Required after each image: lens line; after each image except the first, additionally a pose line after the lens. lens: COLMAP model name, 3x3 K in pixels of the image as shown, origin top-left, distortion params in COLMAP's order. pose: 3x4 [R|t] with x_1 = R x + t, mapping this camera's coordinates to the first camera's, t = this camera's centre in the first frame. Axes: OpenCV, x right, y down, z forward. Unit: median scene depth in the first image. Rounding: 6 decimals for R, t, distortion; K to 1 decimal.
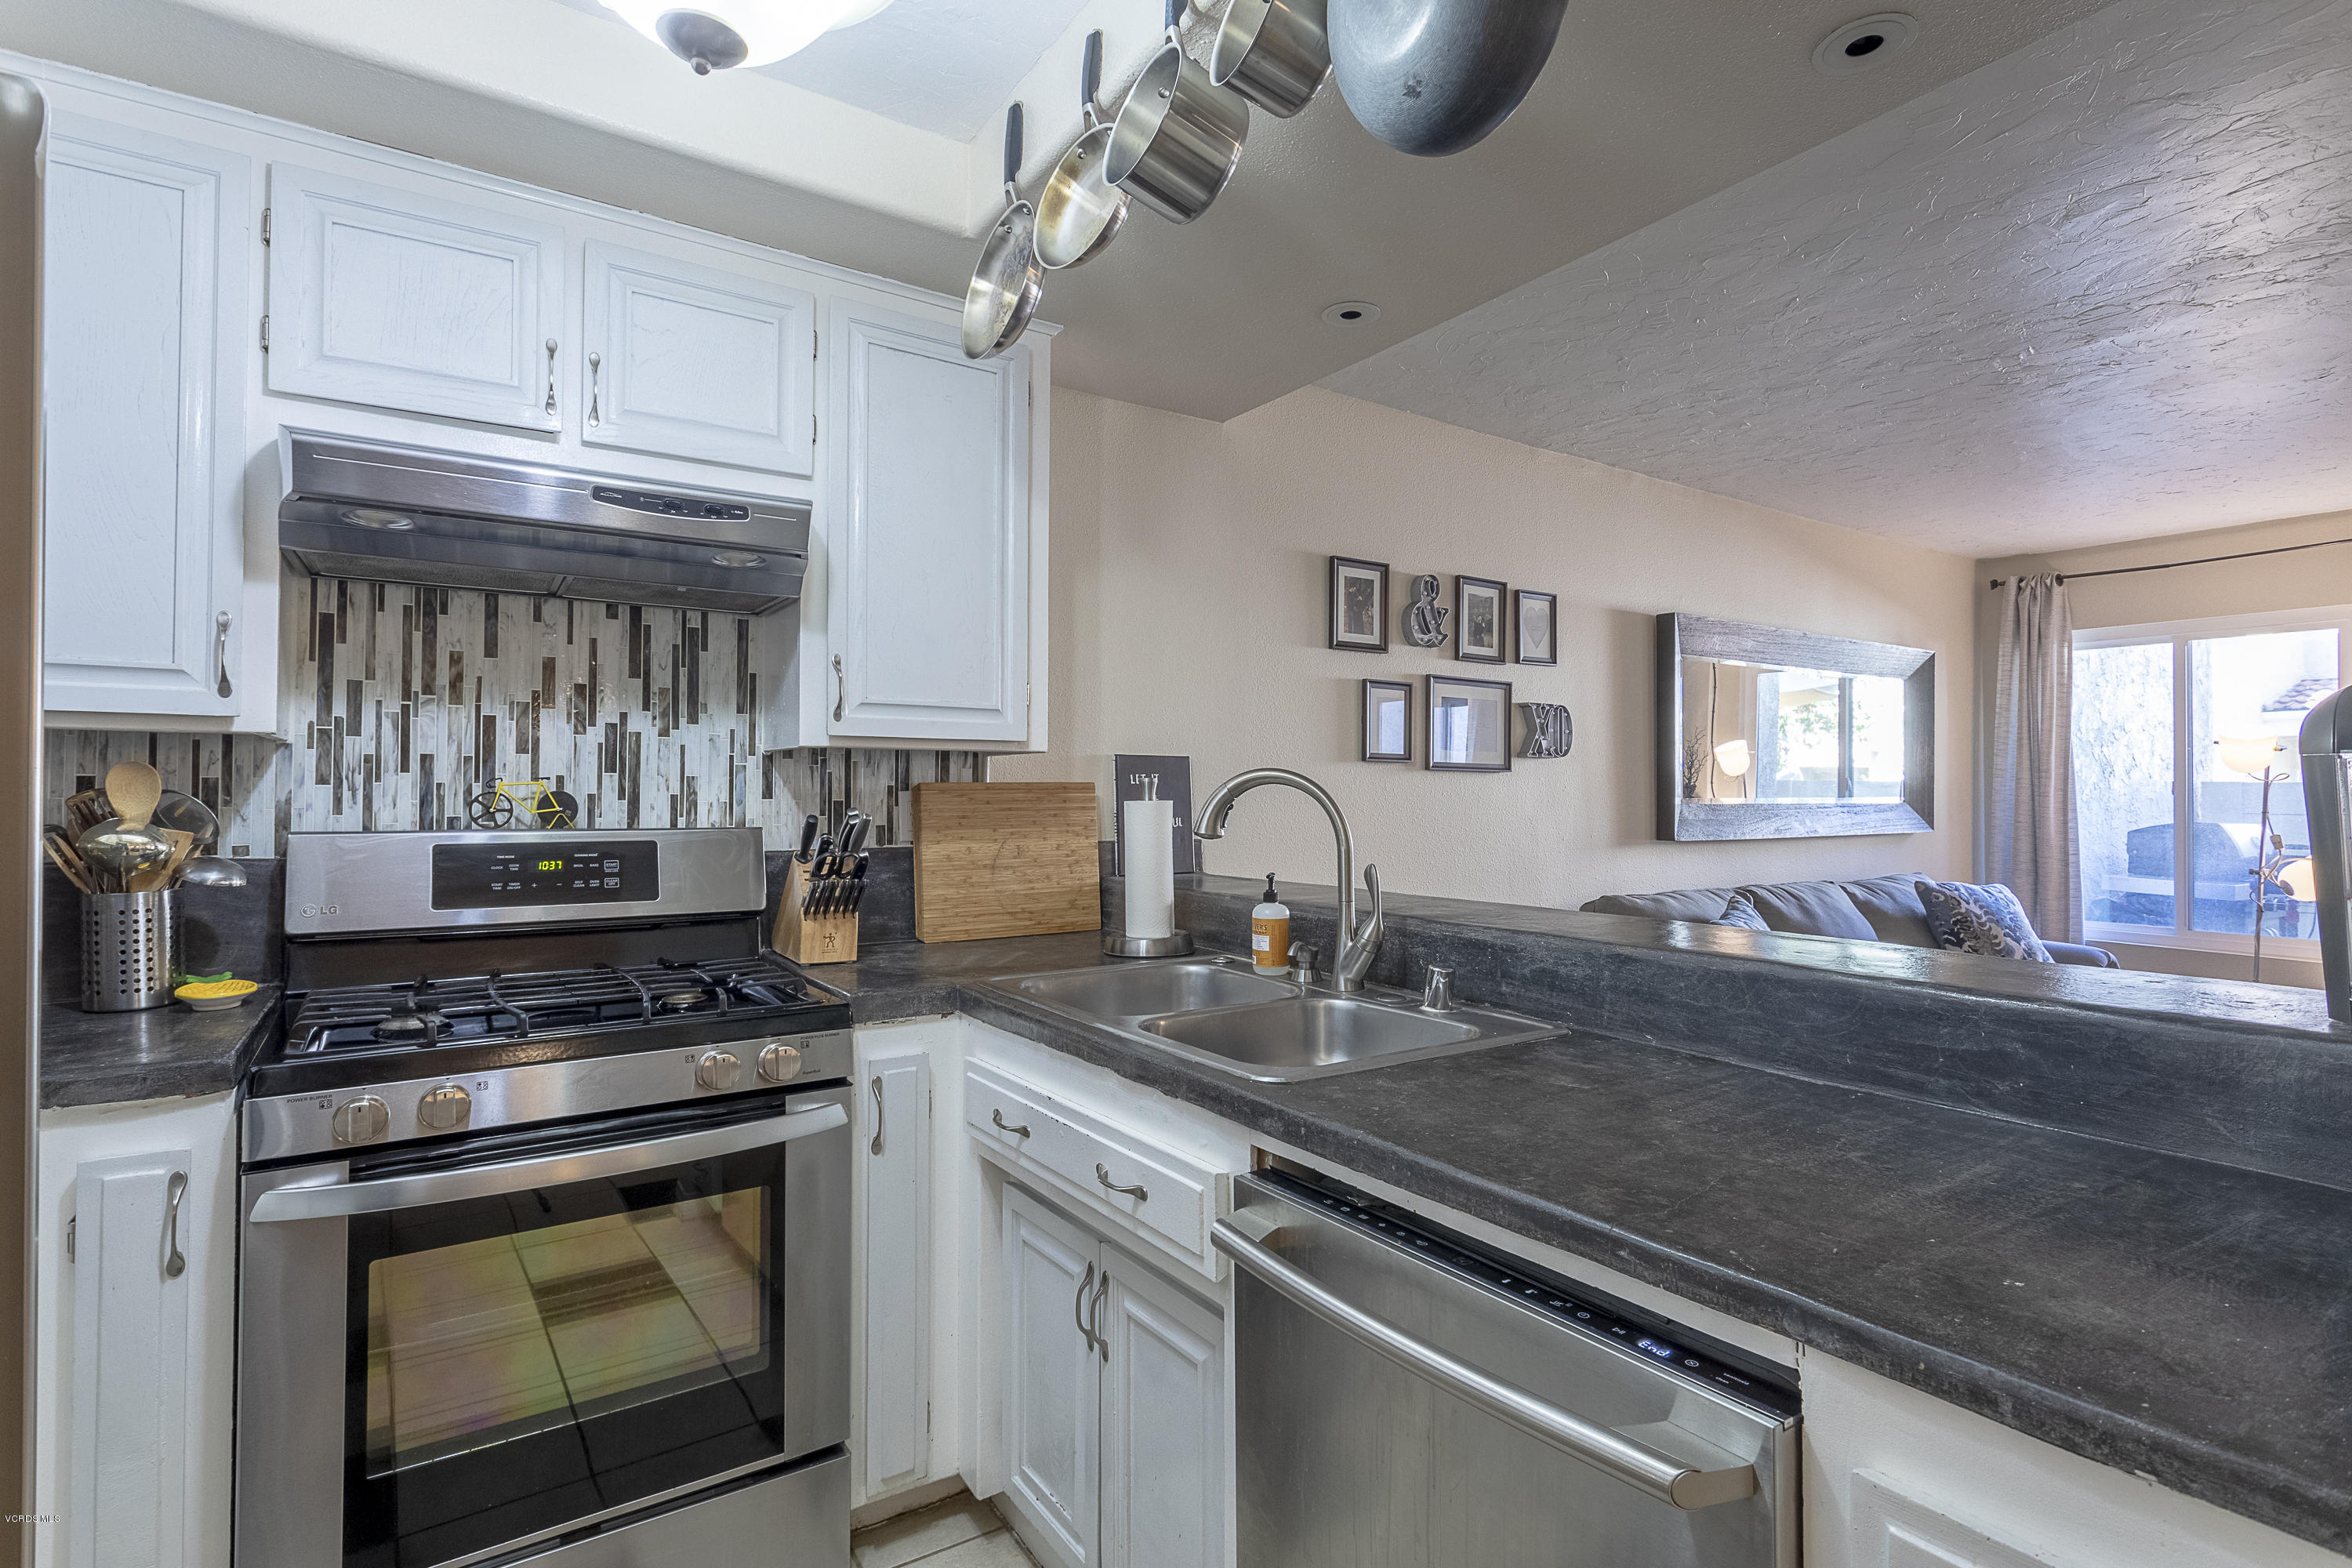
lens RADIAL K [[1138.9, 0, 1192.6], [0, 1138.9, 772.9], [0, 0, 1]] dist [-0.002659, 0.003149]
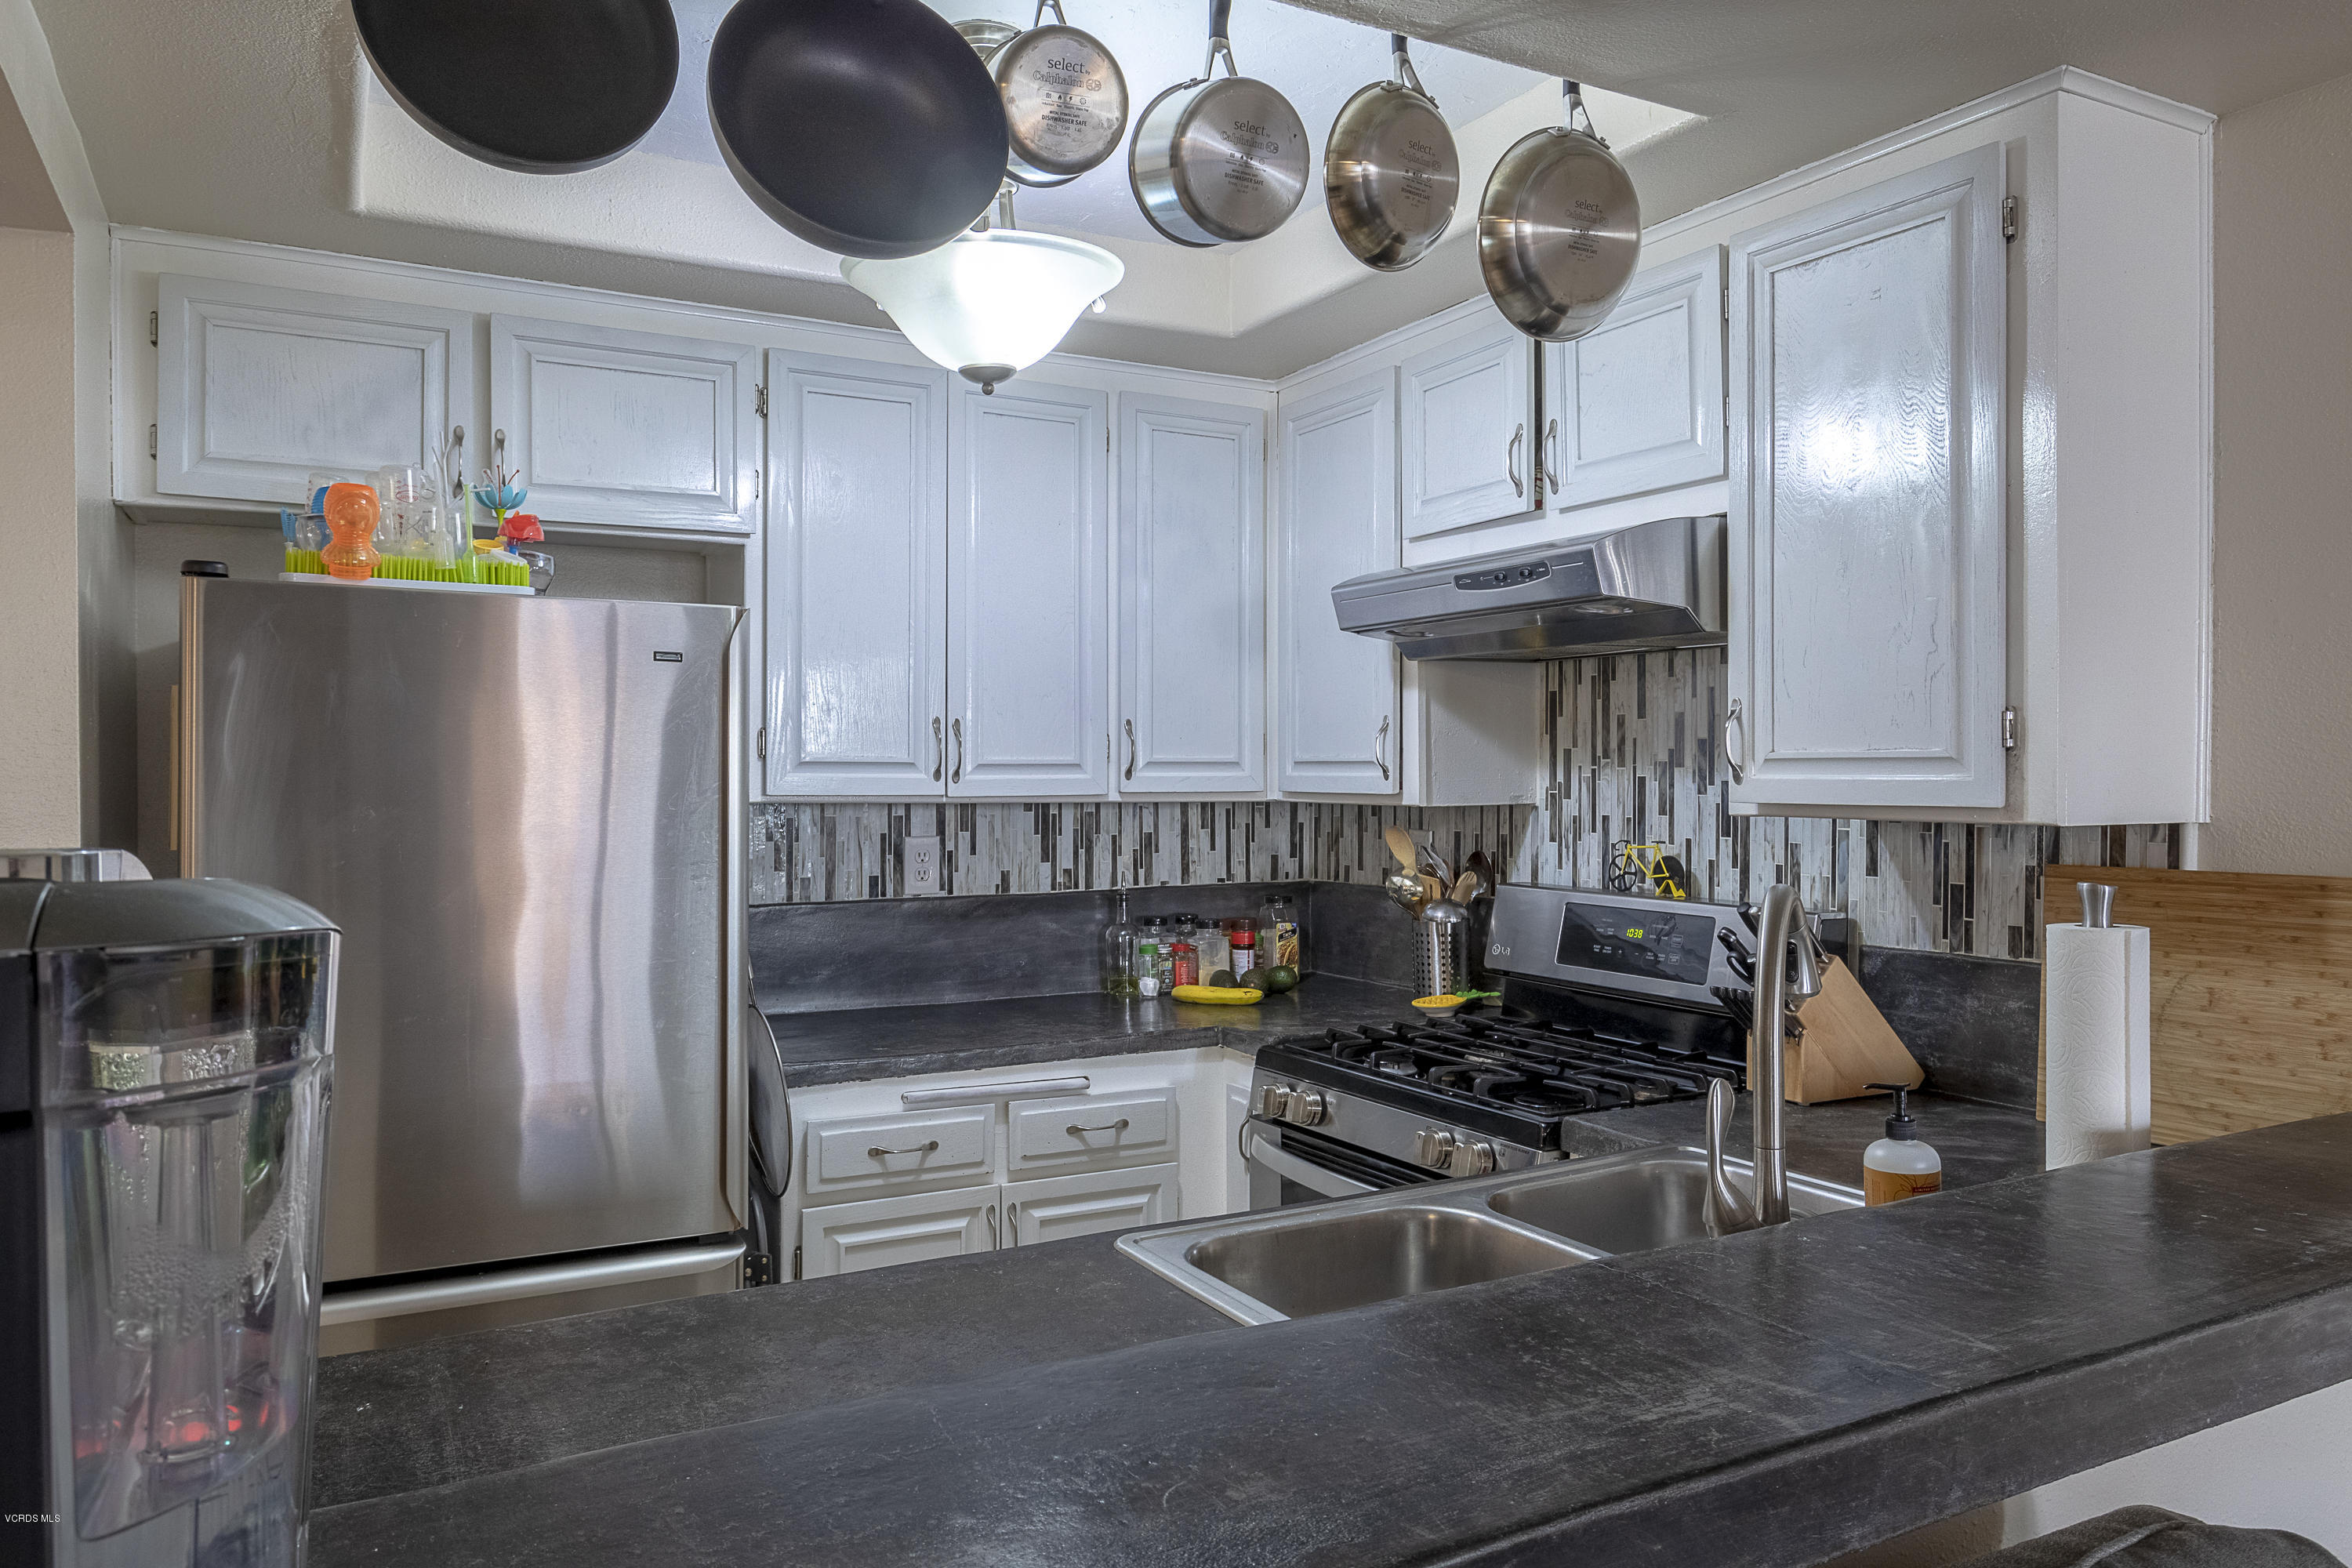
lens RADIAL K [[1613.8, 0, 1171.7], [0, 1613.8, 777.8], [0, 0, 1]] dist [-0.001889, 0.002442]
pose [[-0.094992, 0.003070, -0.995473, 0.848519], [0.021057, 0.999778, 0.001074, -0.061500], [0.995255, -0.020859, -0.095035, 0.744664]]
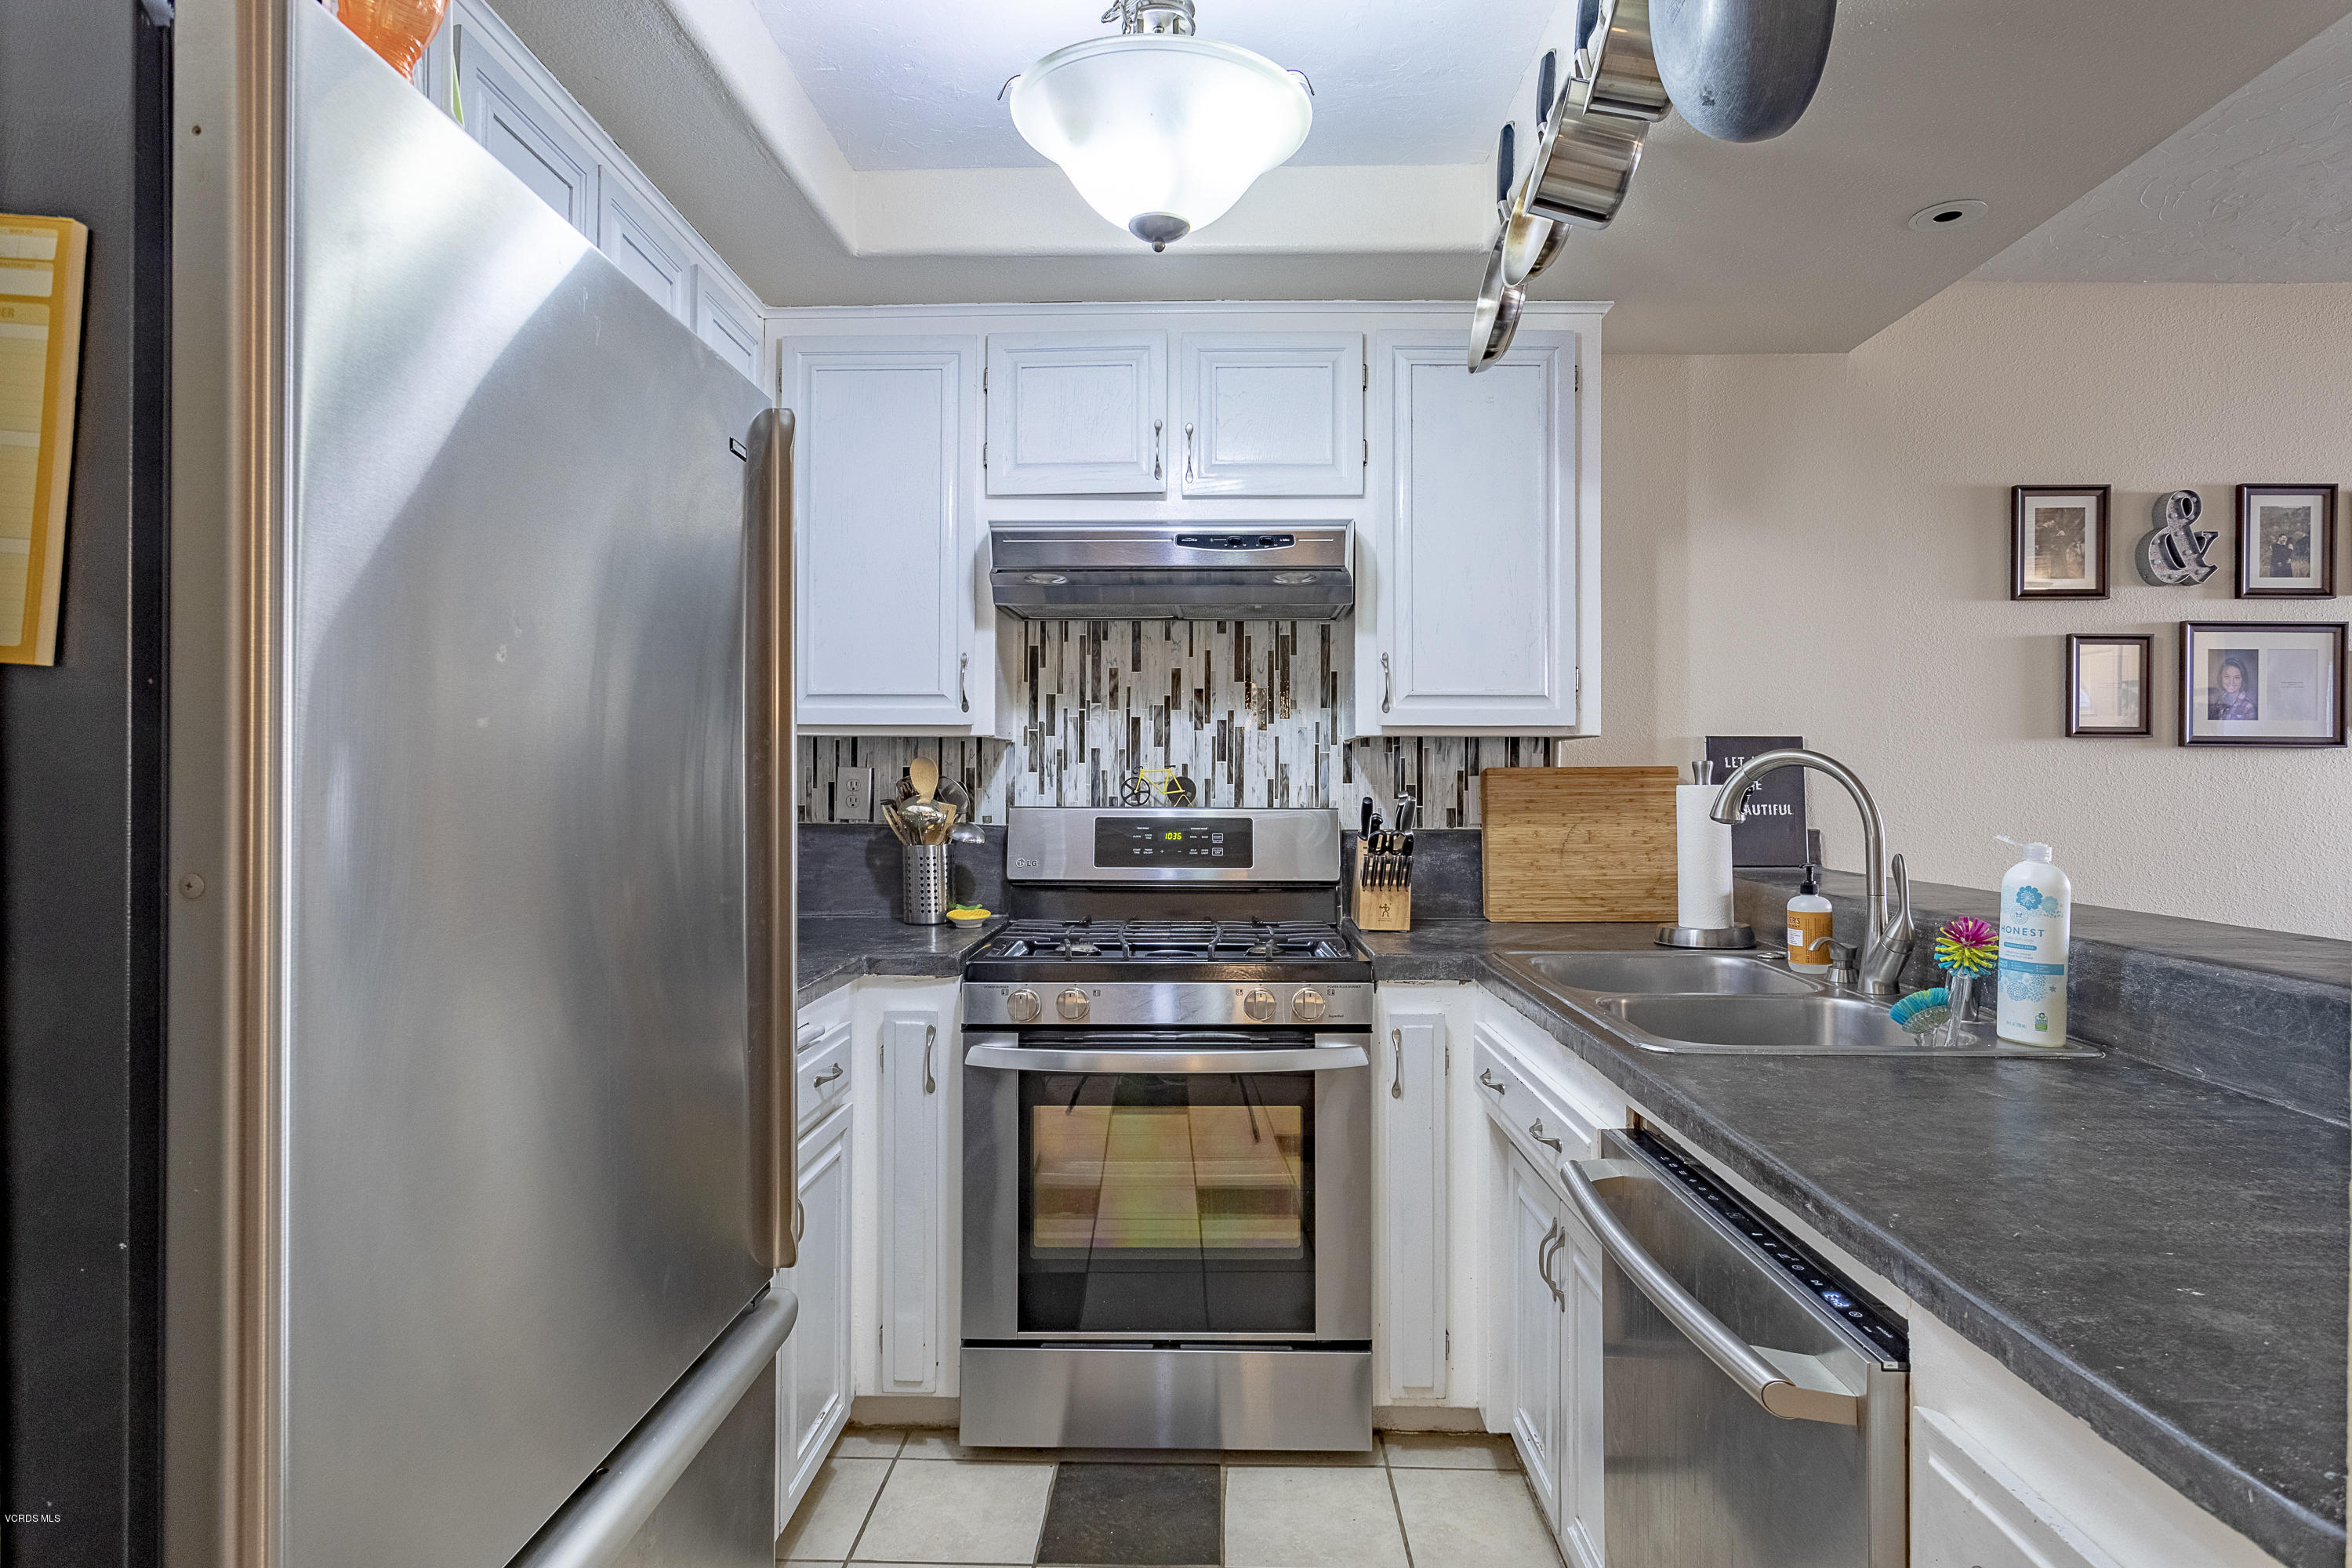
lens RADIAL K [[1253.8, 0, 1186.3], [0, 1253.8, 769.9], [0, 0, 1]] dist [-0.003680, 0.001580]
pose [[0.816519, -0.006425, -0.577283, 0.243798], [0.011073, 0.999928, 0.004532, 0.002814], [0.577213, -0.010093, 0.816532, -0.116303]]
